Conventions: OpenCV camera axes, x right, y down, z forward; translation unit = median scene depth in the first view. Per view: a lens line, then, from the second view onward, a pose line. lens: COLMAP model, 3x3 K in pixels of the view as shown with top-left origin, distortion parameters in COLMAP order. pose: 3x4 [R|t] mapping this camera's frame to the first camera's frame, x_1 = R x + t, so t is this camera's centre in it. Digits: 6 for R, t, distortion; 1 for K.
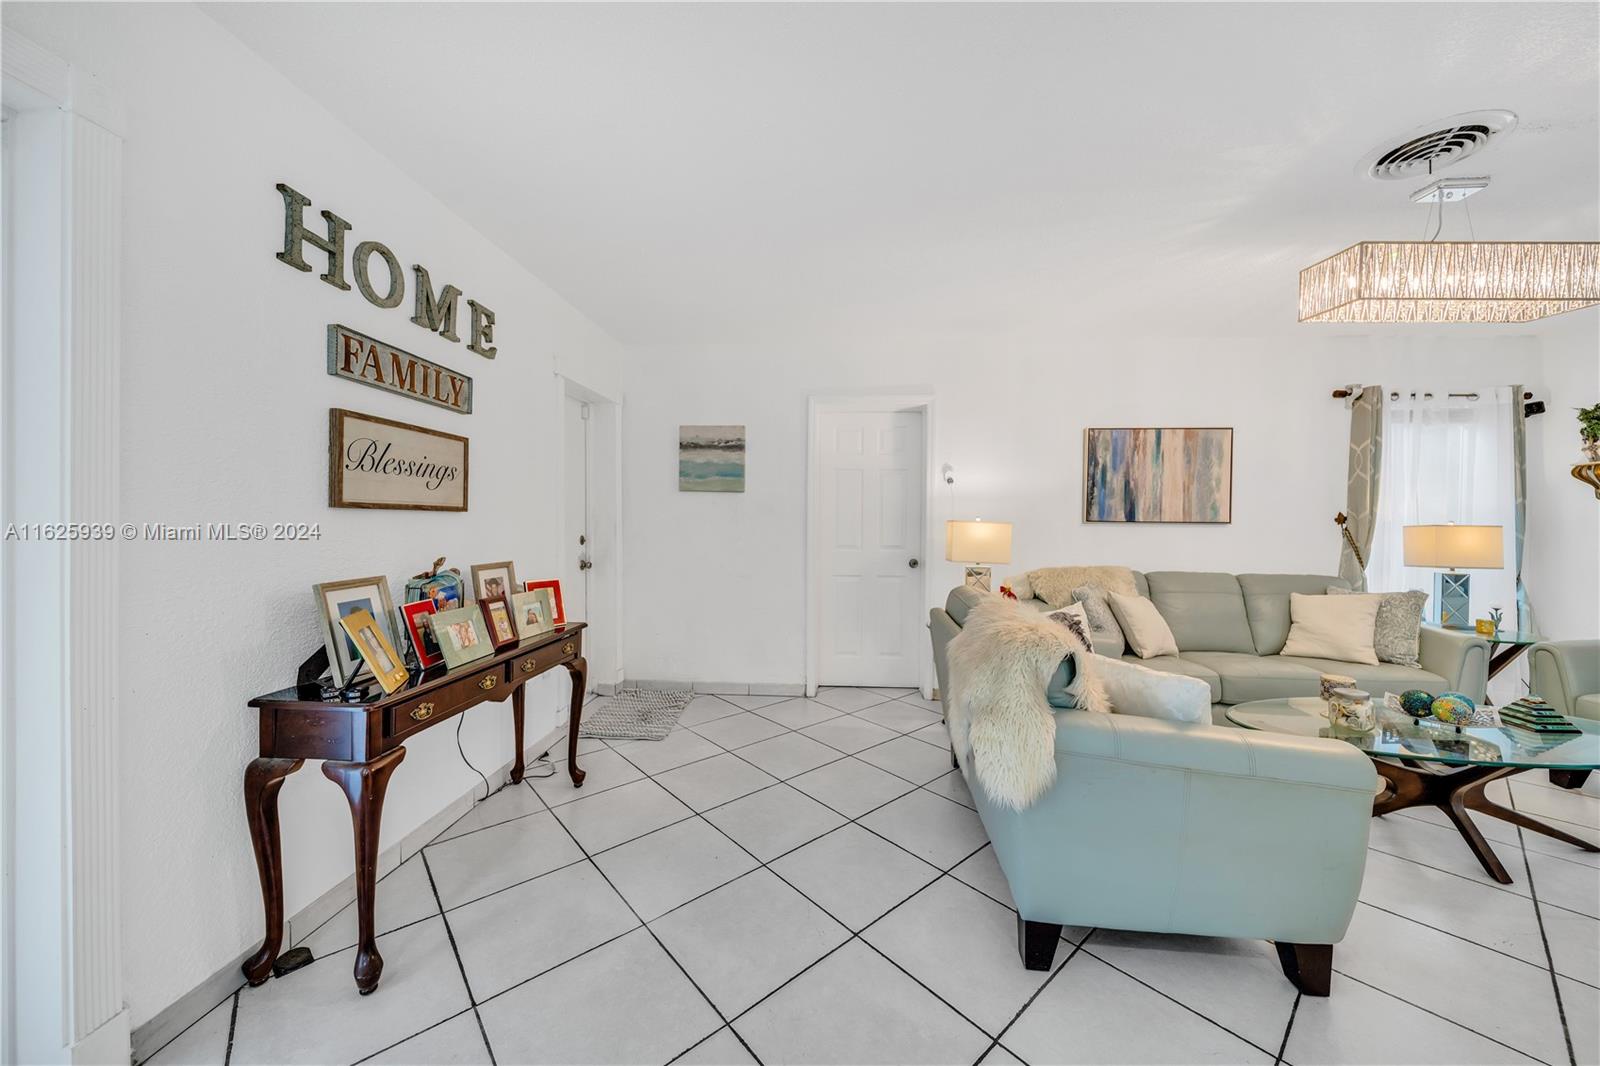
lens RADIAL K [[571.1, 0, 800.8], [0, 571.1, 525.7], [0, 0, 1]] dist [-0.004660, -0.000378]
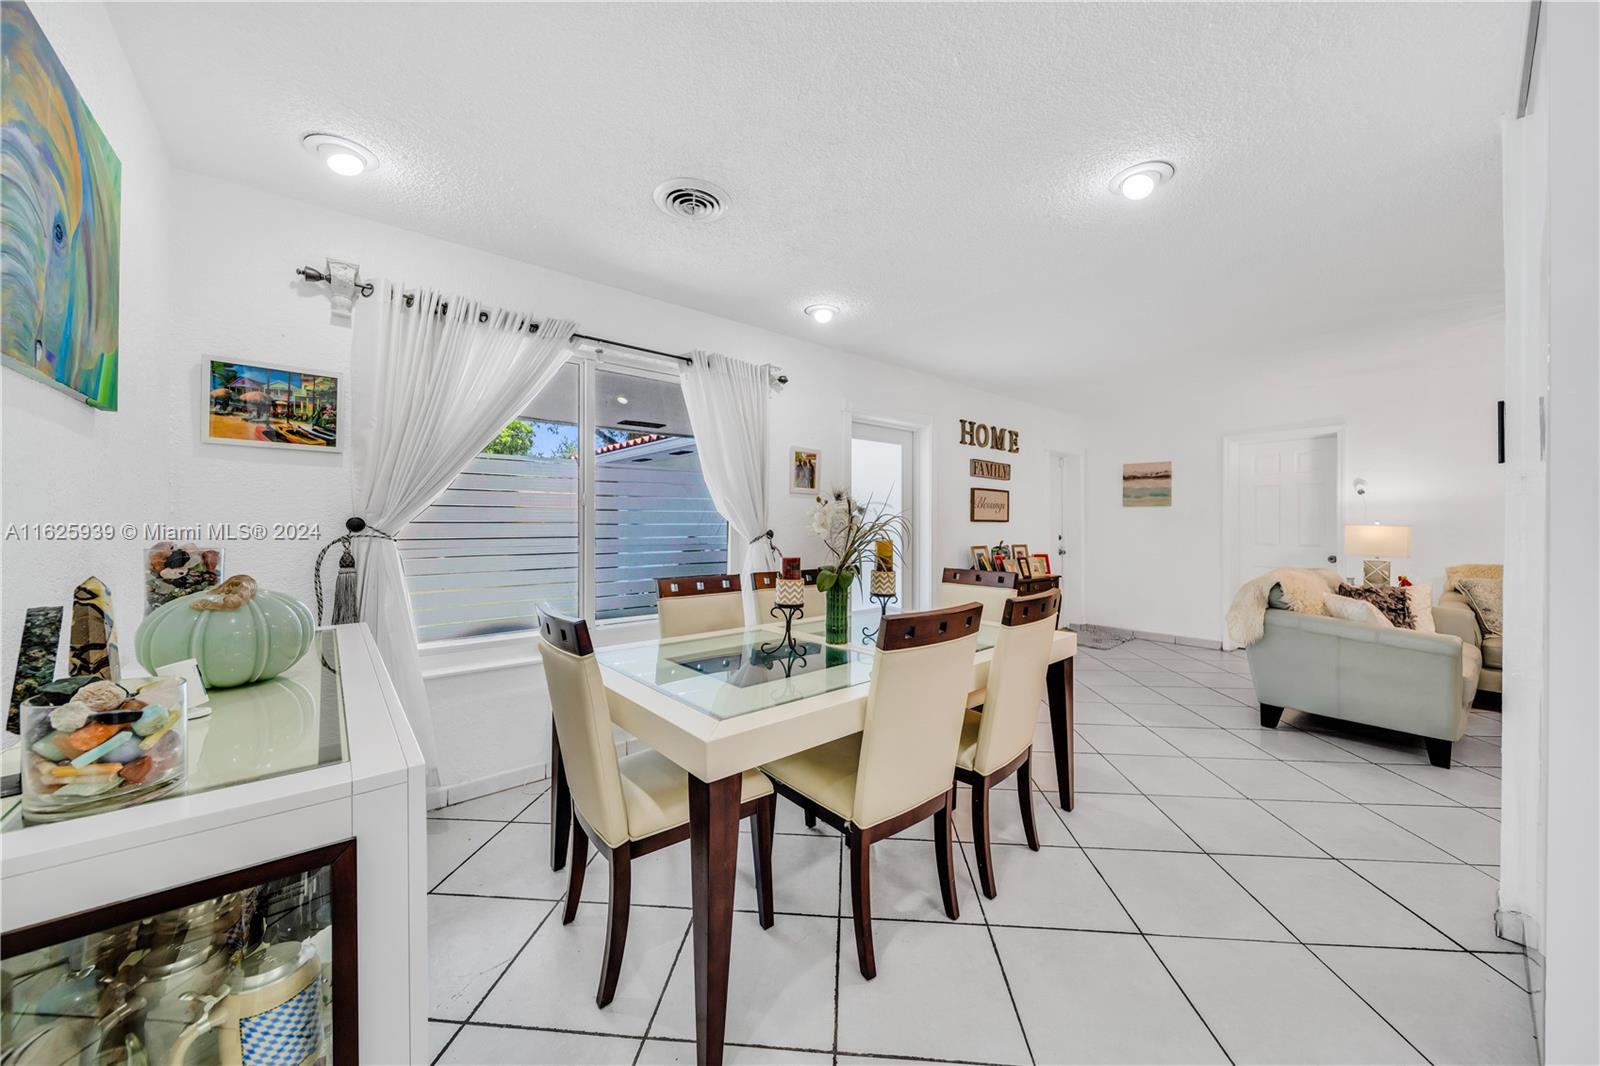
lens RADIAL K [[571.1, 0, 807.3], [0, 571.1, 527.5], [0, 0, 1]] dist [-0.004660, -0.000378]
pose [[0.705935, -0.004599, -0.708262, 0.497722], [-0.001613, 0.999966, -0.008100, 0.017722], [0.708275, 0.006861, 0.705903, -1.260316]]
